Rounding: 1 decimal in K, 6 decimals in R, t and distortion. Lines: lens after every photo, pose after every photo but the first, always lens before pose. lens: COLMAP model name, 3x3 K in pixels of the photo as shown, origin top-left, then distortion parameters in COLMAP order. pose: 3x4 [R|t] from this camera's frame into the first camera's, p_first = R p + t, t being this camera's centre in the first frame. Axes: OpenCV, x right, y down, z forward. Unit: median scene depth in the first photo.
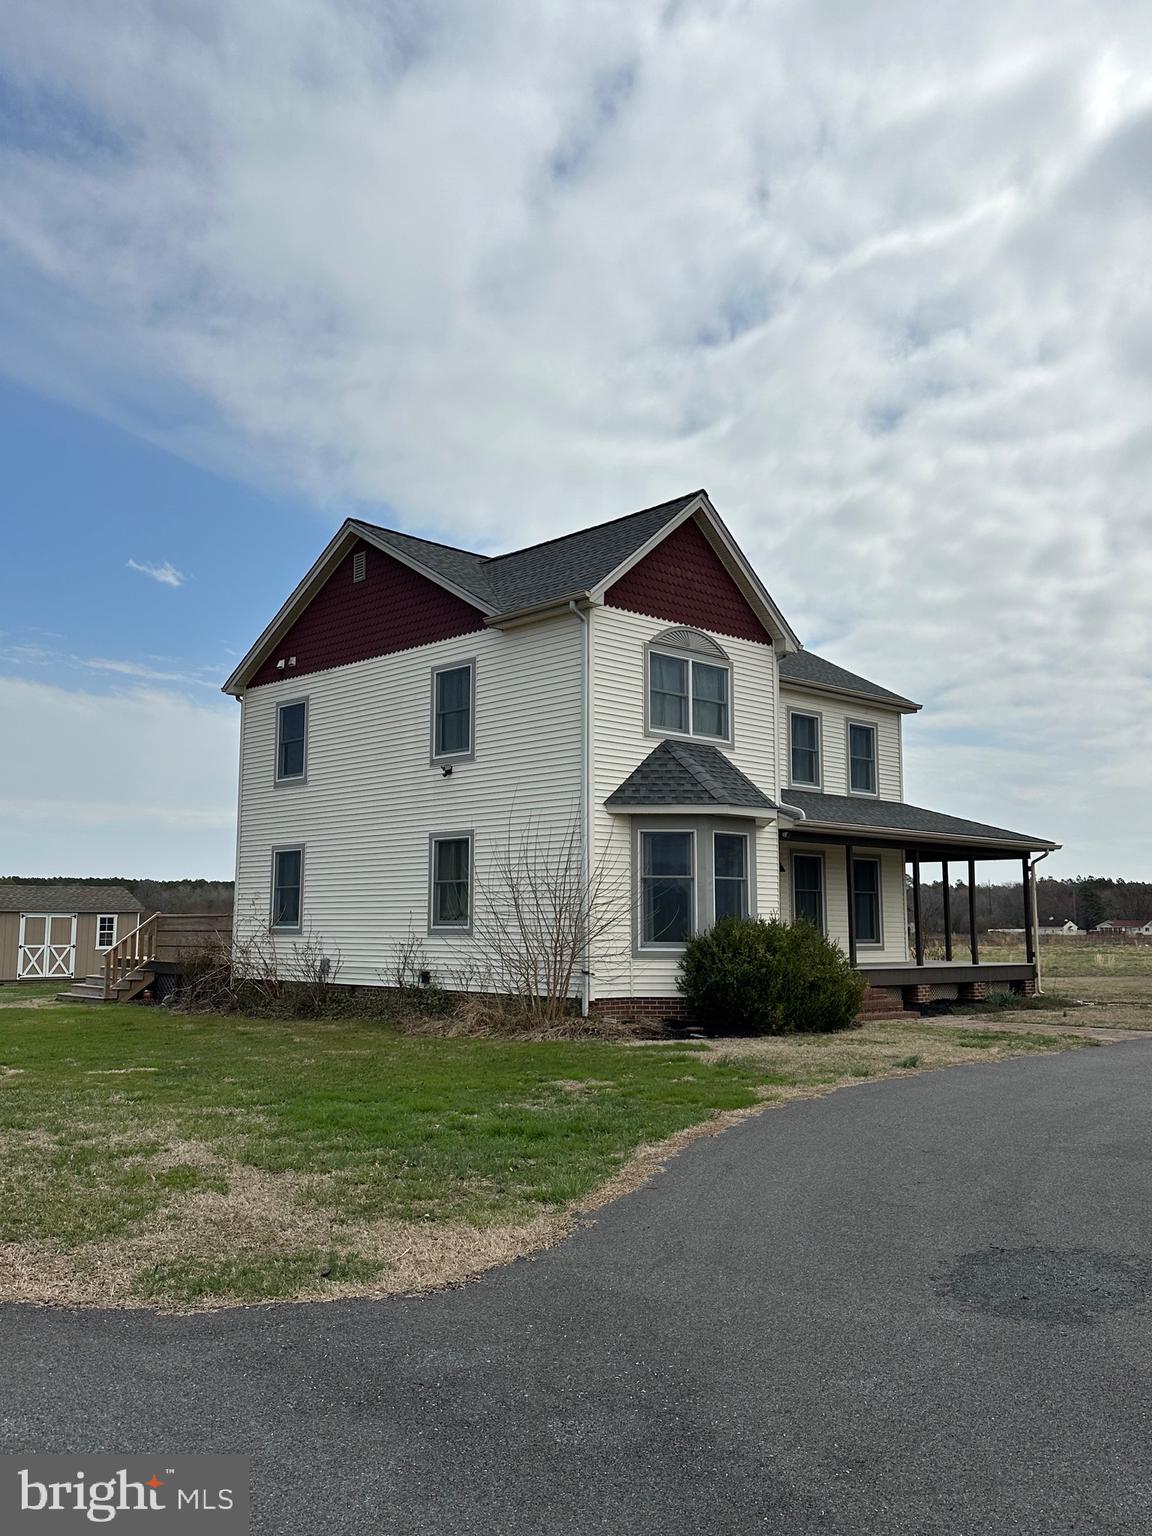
lens RADIAL K [[1304.1, 0, 576.0], [0, 1304.1, 768.0], [0, 0, 1]] dist [0.095042, -0.000374]
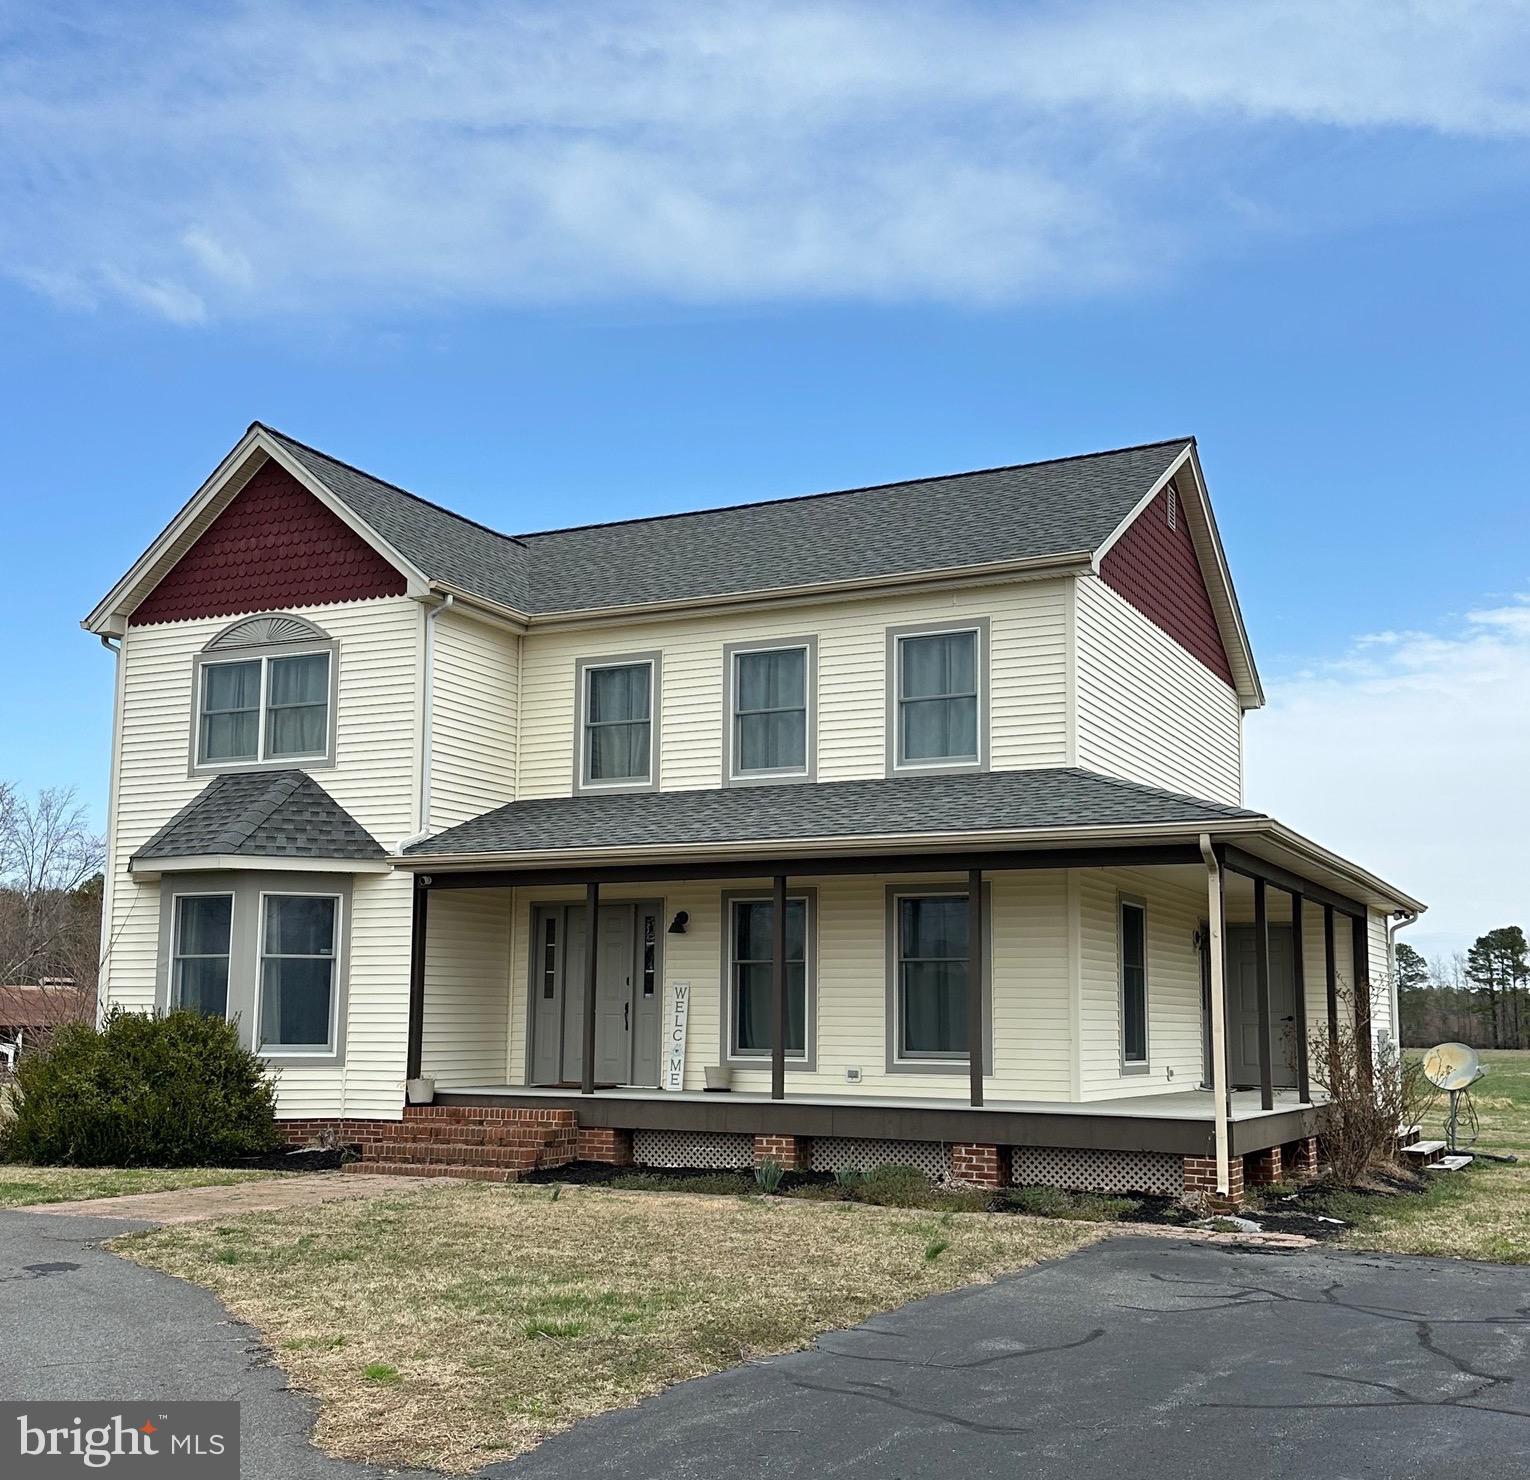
lens RADIAL K [[1735.9, 0, 757.6], [0, 1735.9, 829.1], [0, 0, 1]] dist [0.077120, -0.009390]
pose [[0.332803, -0.103811, -0.937265, 1.068806], [0.107268, 0.991638, -0.071744, 0.110184], [0.936875, -0.076662, 0.341156, 0.905079]]
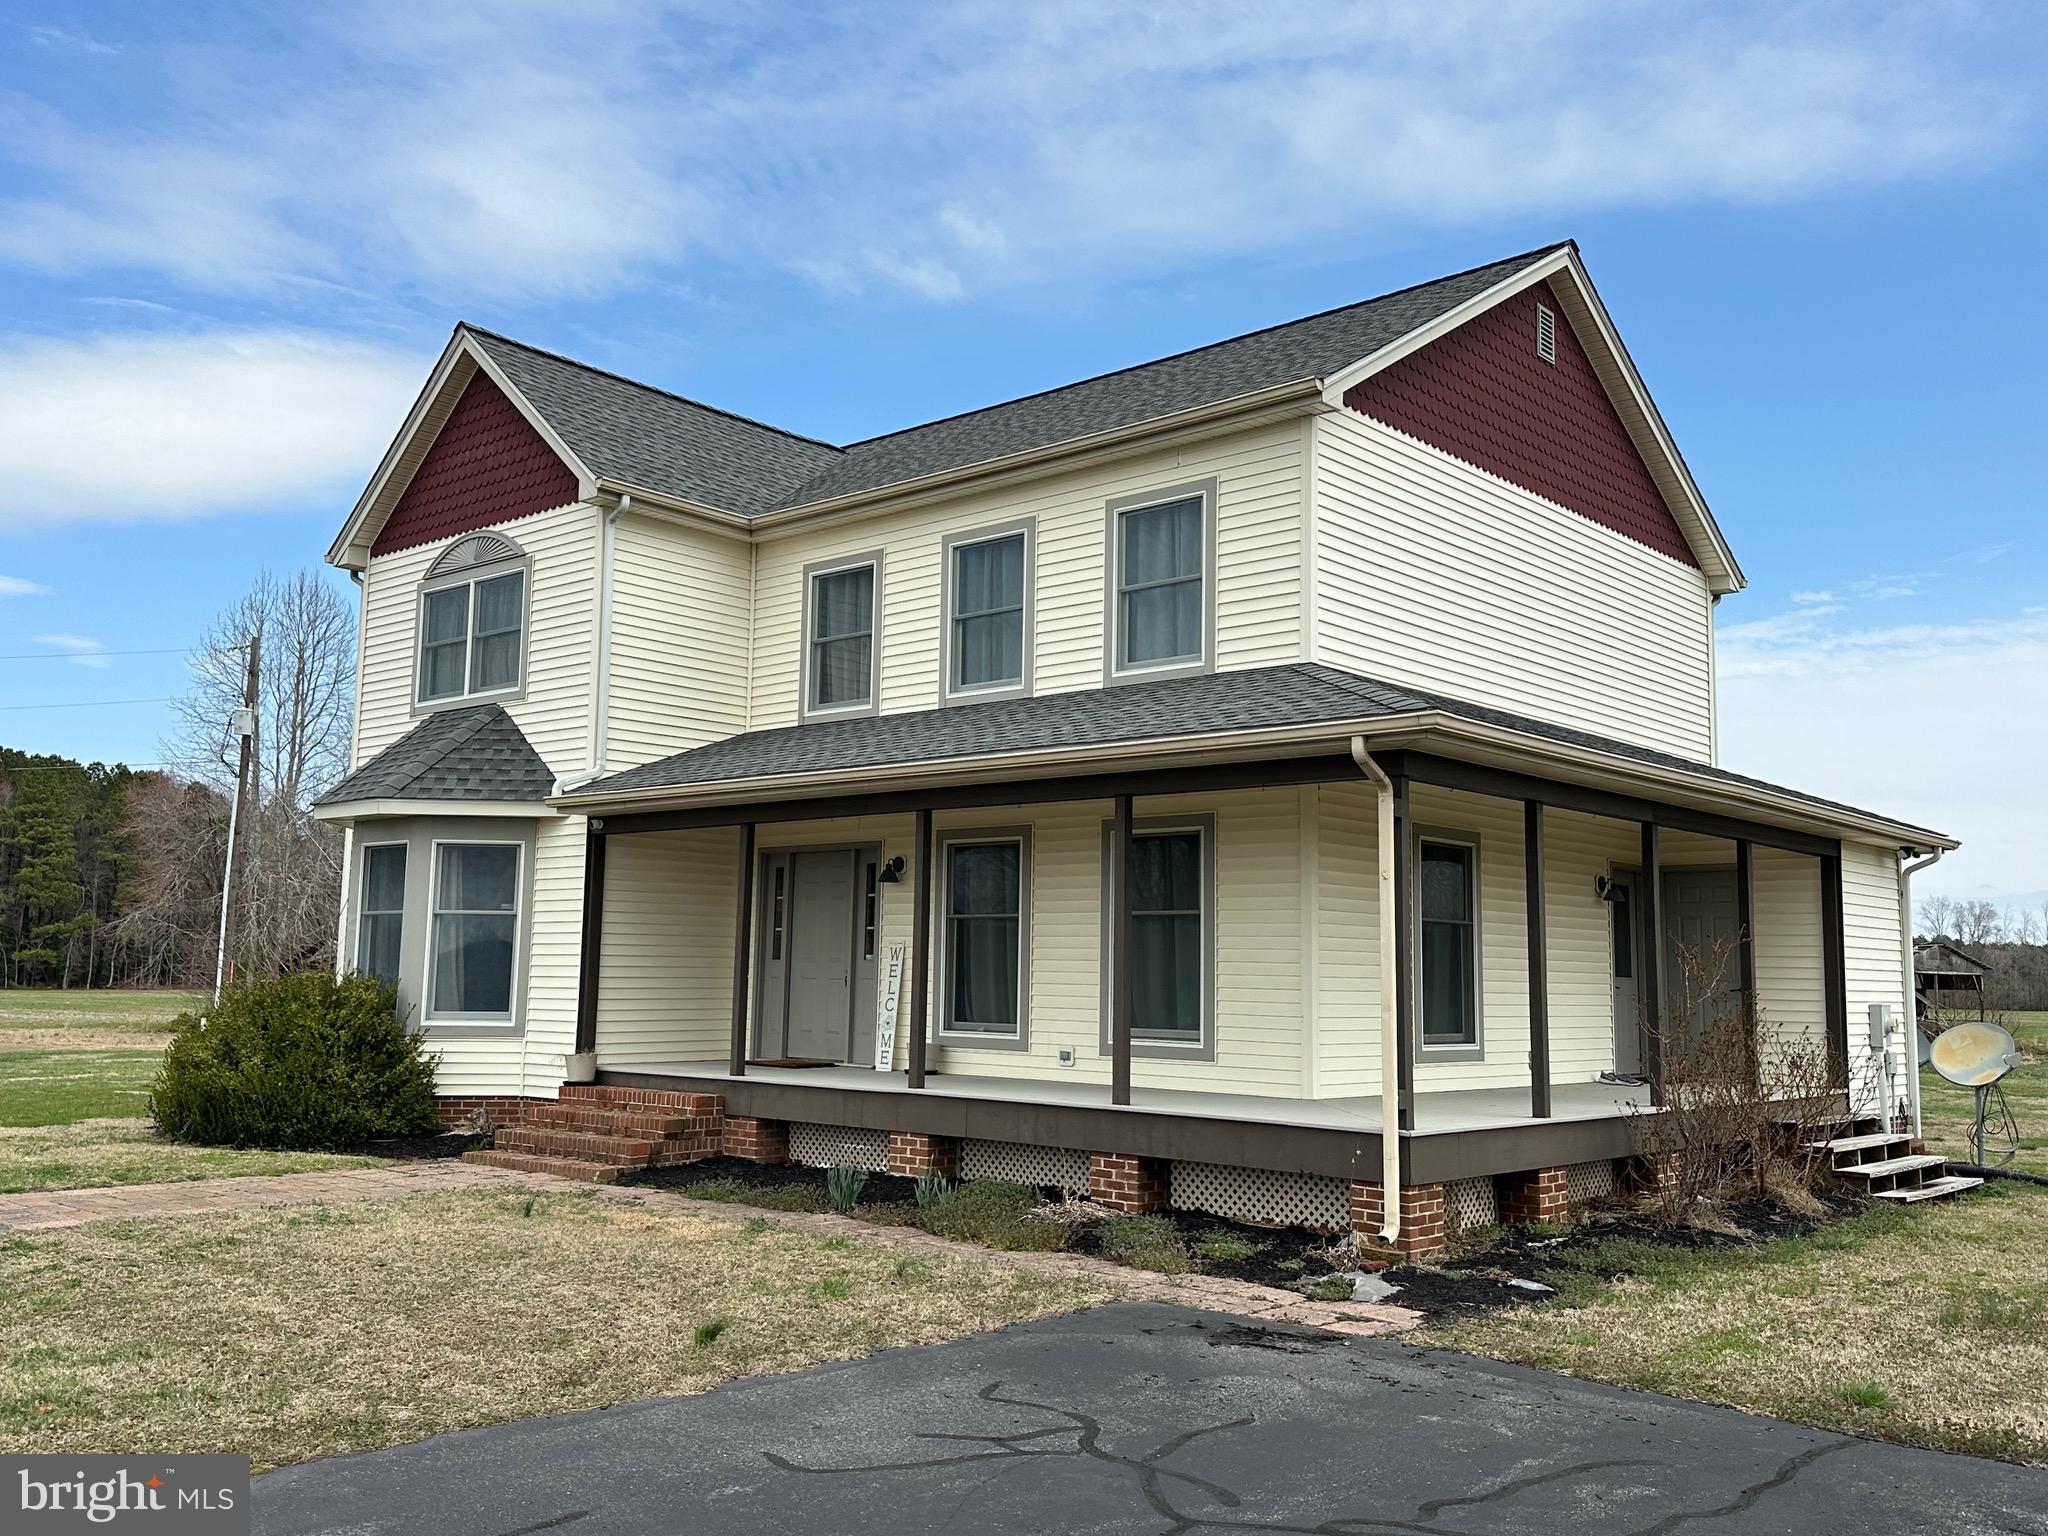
lens RADIAL K [[1774.4, 0, 1024.0], [0, 1774.4, 768.0], [0, 0, 1]] dist [0.131417, -0.284836]
pose [[0.073353, -0.115702, -0.990572, 0.978085], [0.107469, 0.988381, -0.107488, 0.135257], [0.991499, -0.098571, 0.084935, 1.173050]]
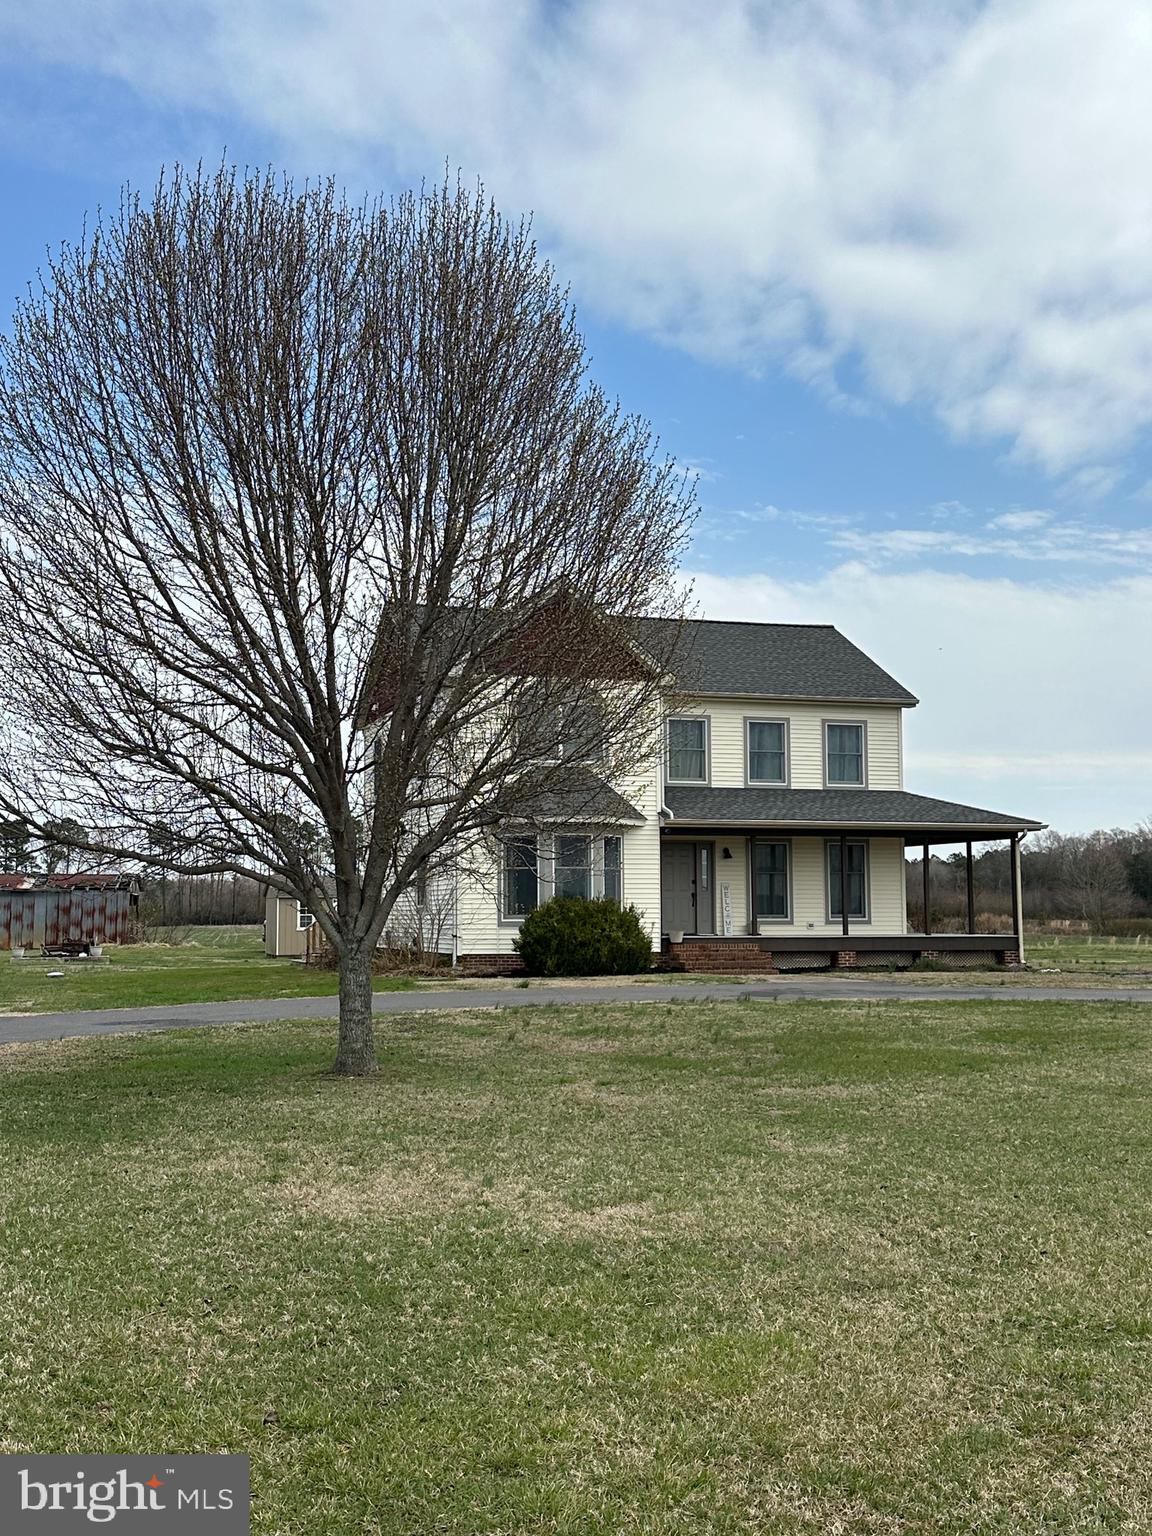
lens RADIAL K [[1730.9, 0, 576.0], [0, 1730.9, 768.0], [0, 0, 1]] dist [0.085054, -0.029429]
pose [[0.899344, -0.041947, -0.435225, 0.852427], [0.059151, 0.997909, 0.026052, -0.061488], [0.433222, -0.049174, 0.899945, -0.569559]]
